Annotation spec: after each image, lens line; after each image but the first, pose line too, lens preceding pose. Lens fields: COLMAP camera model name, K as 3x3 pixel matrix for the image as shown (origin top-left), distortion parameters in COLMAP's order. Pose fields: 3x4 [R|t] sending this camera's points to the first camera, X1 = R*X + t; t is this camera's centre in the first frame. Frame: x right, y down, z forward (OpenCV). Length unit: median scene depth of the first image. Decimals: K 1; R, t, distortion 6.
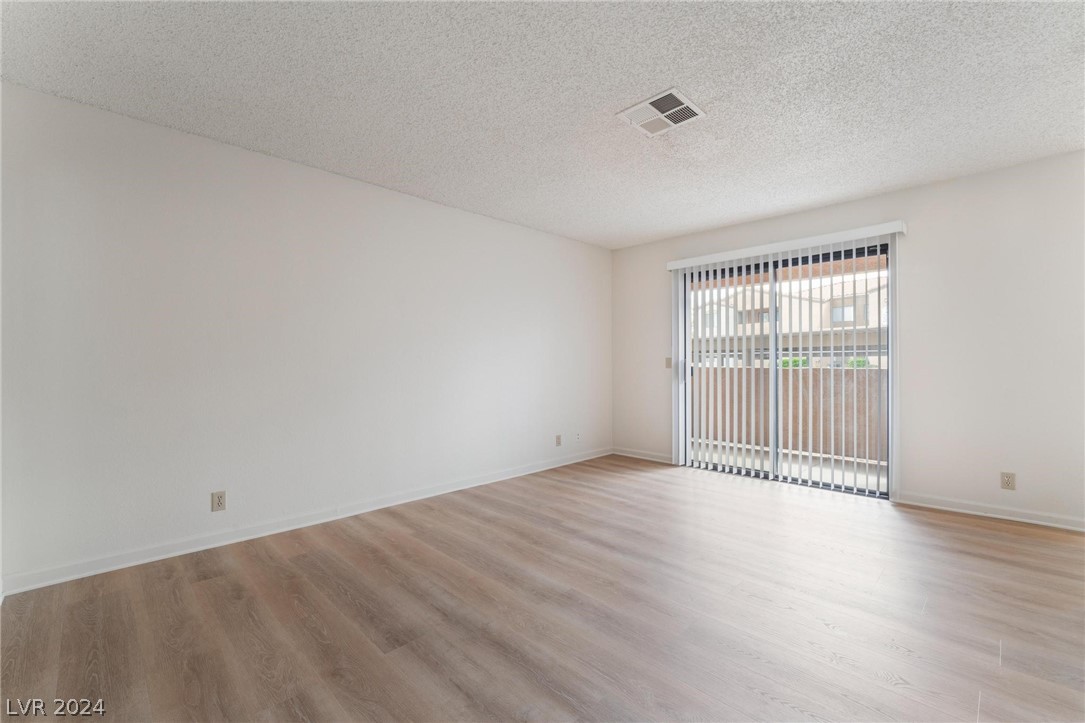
lens RADIAL K [[436.1, 0, 548.9], [0, 436.1, 360.1], [0, 0, 1]] dist [-0.000463, -0.000110]
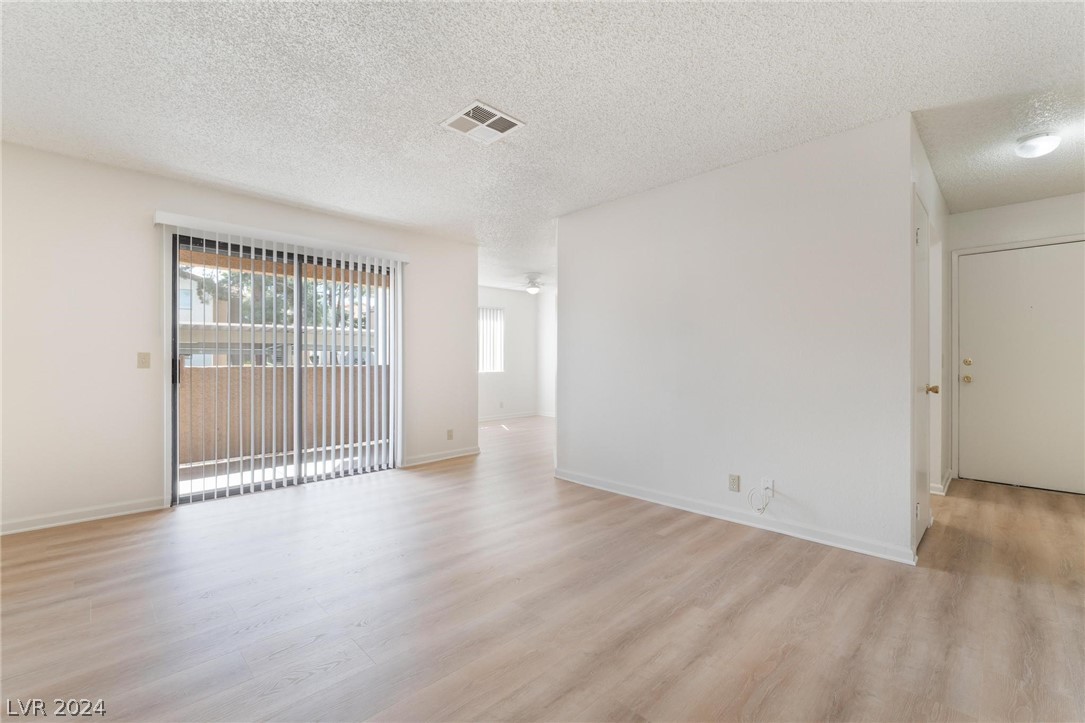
lens RADIAL K [[436.1, 0, 548.9], [0, 436.1, 360.1], [0, 0, 1]] dist [-0.000463, -0.000110]
pose [[0.055702, 0.006021, 0.998429, -0.475854], [-0.009466, 0.999940, -0.005503, 0.005873], [-0.998403, -0.009144, 0.055756, 0.474062]]
